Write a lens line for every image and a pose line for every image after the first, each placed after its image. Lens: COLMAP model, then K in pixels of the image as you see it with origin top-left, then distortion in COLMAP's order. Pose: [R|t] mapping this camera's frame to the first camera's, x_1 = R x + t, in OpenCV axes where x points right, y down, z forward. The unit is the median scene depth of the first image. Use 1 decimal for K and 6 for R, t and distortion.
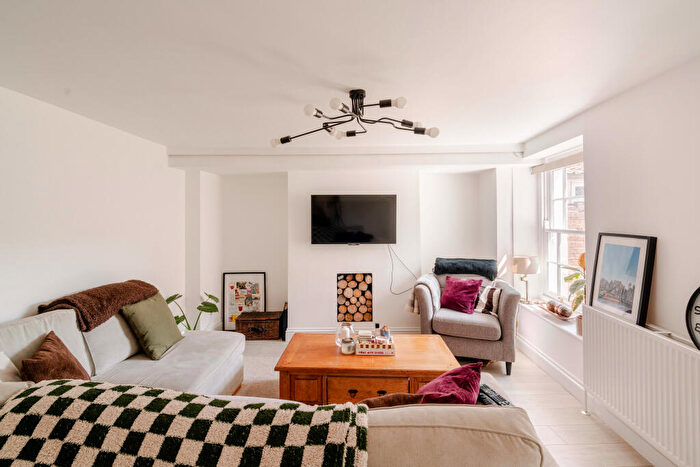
lens RADIAL K [[333.8, 0, 349.9], [0, 333.8, 211.3], [0, 0, 1]] dist [-0.000896, -0.000027]
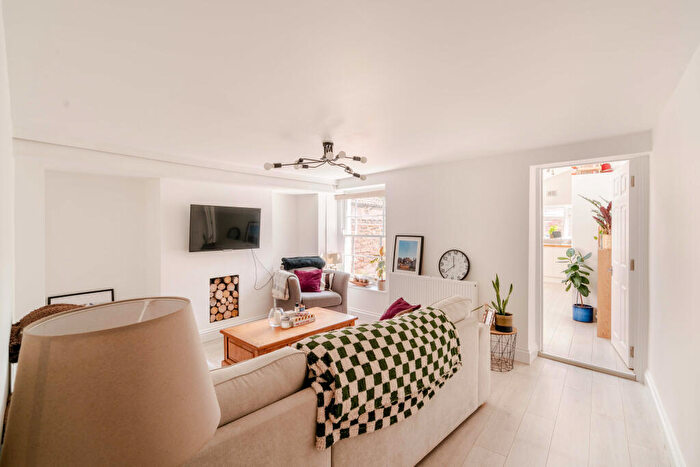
lens RADIAL K [[318.2, 0, 348.7], [0, 318.2, 226.2], [0, 0, 1]] dist [0.000806, 0.000160]
pose [[0.641876, 0.010462, 0.766737, -0.550746], [-0.018941, 0.999818, 0.002214, 0.007068], [-0.766575, -0.015944, 0.641957, -0.001493]]
